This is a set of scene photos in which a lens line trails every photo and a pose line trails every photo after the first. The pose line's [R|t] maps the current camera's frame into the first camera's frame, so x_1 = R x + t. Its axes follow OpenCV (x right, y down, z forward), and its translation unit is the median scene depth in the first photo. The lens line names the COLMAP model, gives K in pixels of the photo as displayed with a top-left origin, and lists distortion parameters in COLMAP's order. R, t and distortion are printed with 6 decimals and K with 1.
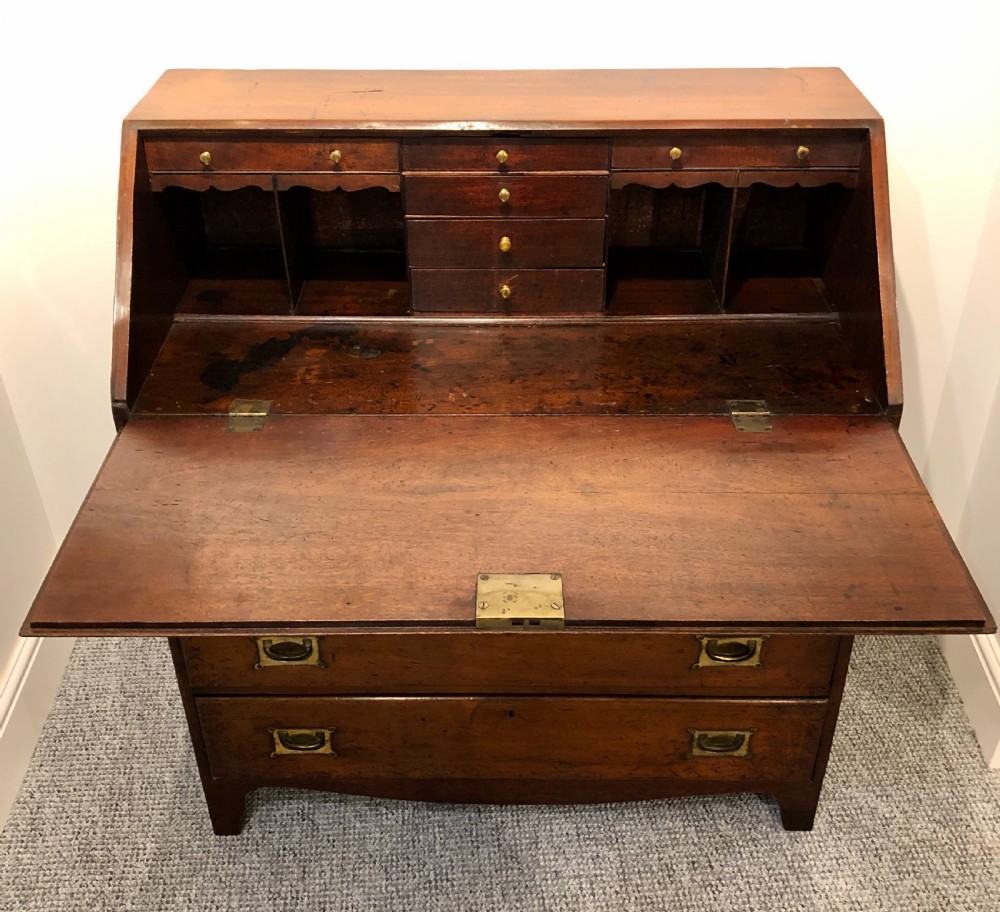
lens RADIAL K [[1137.6, 0, 485.5], [0, 1137.6, 486.4], [0, 0, 1]] dist [0.030086, 0.000000]
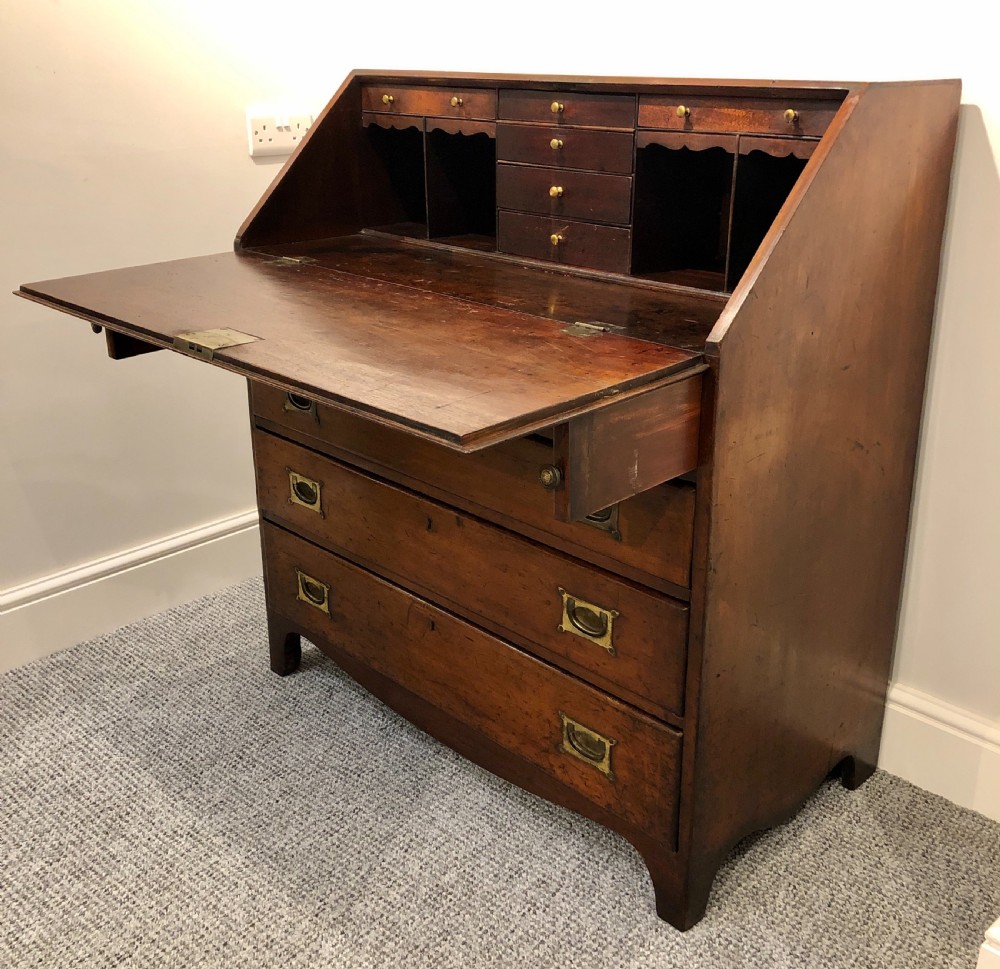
lens RADIAL K [[1092.0, 0, 507.1], [0, 1092.0, 468.5], [0, 0, 1]] dist [0.031403, 0.000000]
pose [[0.715854, 0.258481, -0.648645, 0.663509], [-0.411952, 0.906402, -0.093440, 0.132821], [0.563781, 0.334100, 0.755333, 0.235173]]
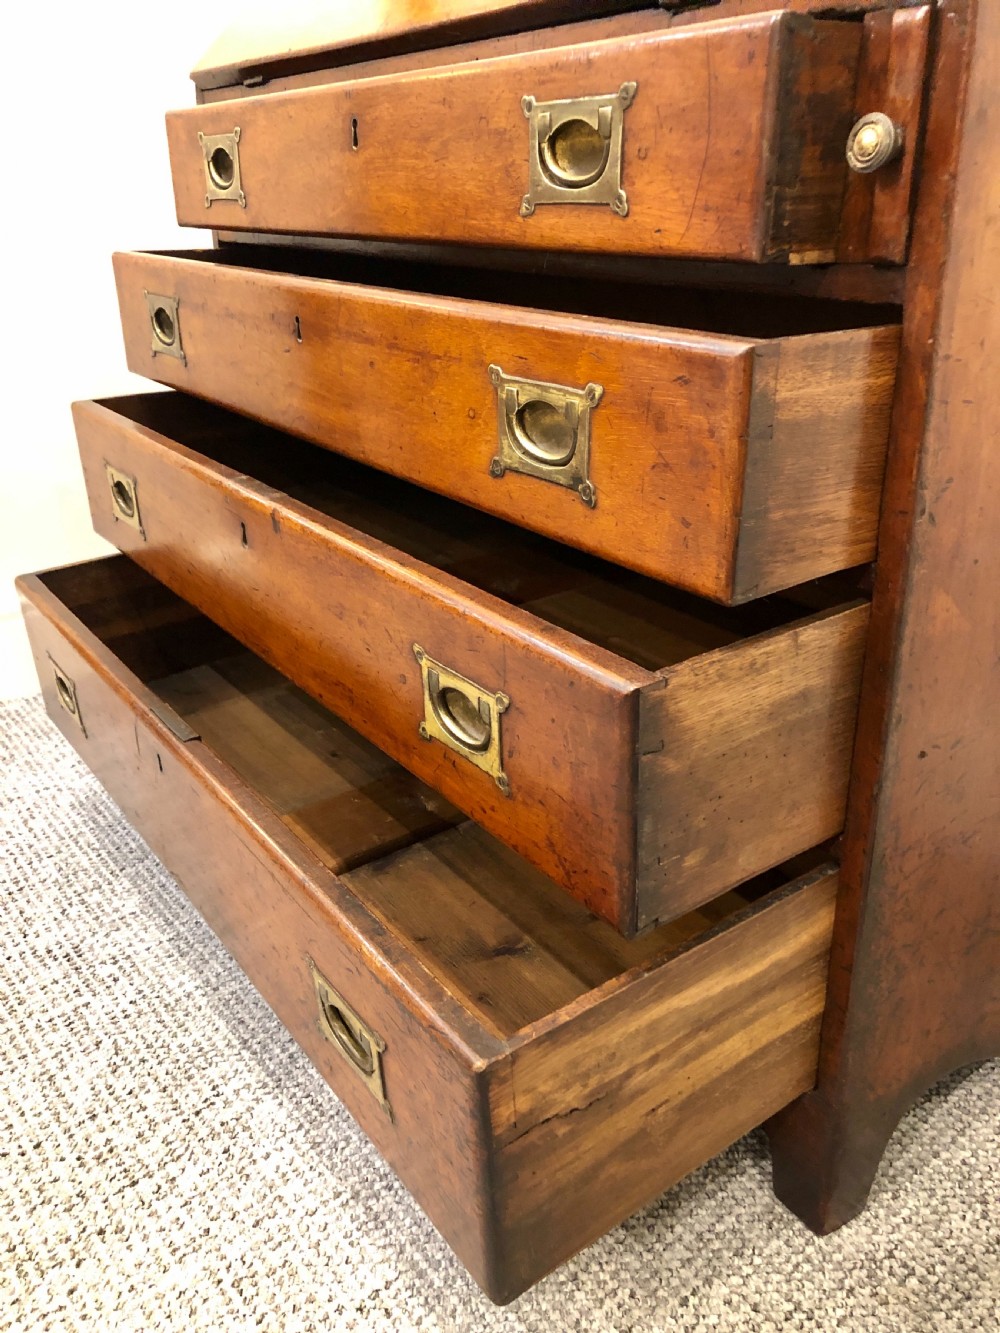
lens RADIAL K [[1089.7, 0, 499.5], [0, 1089.7, 665.3], [0, 0, 1]] dist [0.033574, -0.015350]
pose [[0.574348, 0.330883, -0.748759, 0.489700], [-0.461096, 0.886533, 0.038075, 0.156979], [0.676398, 0.323382, 0.661747, 0.604340]]
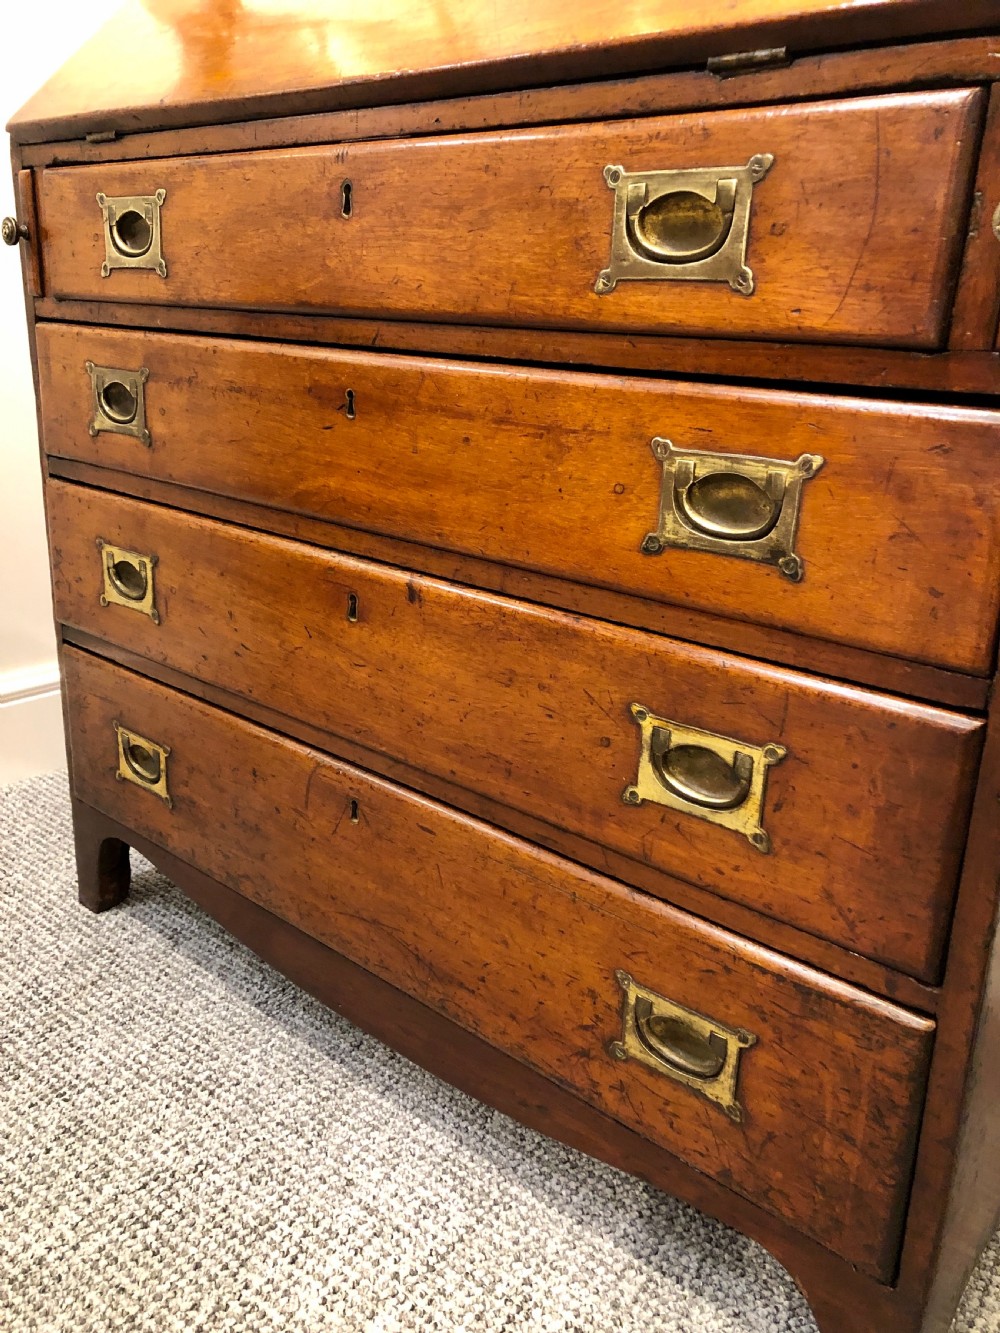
lens RADIAL K [[1089.7, 0, 501.5], [0, 1089.7, 652.1], [0, 0, 1]] dist [0.033574, -0.015350]
pose [[0.761027, 0.230978, -0.606207, 0.369279], [-0.410703, 0.894891, -0.174620, 0.191433], [0.502156, 0.381862, 0.775900, 0.586365]]
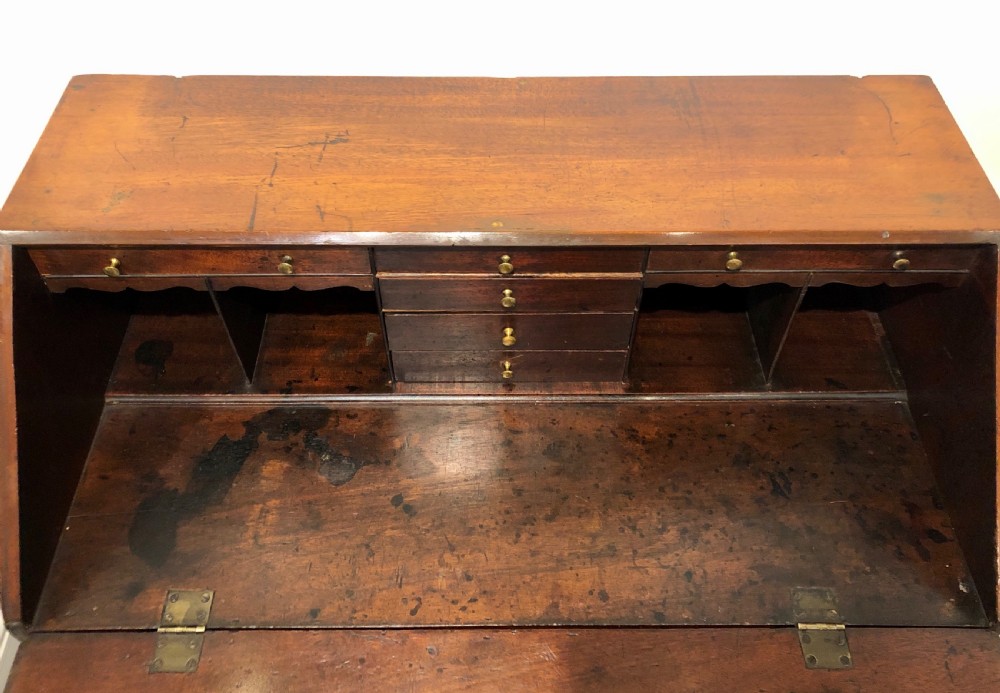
lens RADIAL K [[861.5, 0, 488.3], [0, 861.5, 217.7], [0, 0, 1]] dist [0.038548, -0.038961]
pose [[0.999854, -0.004509, 0.016478, -0.005385], [0.001048, 0.978918, 0.204252, -0.375266], [-0.017052, -0.204205, 0.978780, 0.381417]]
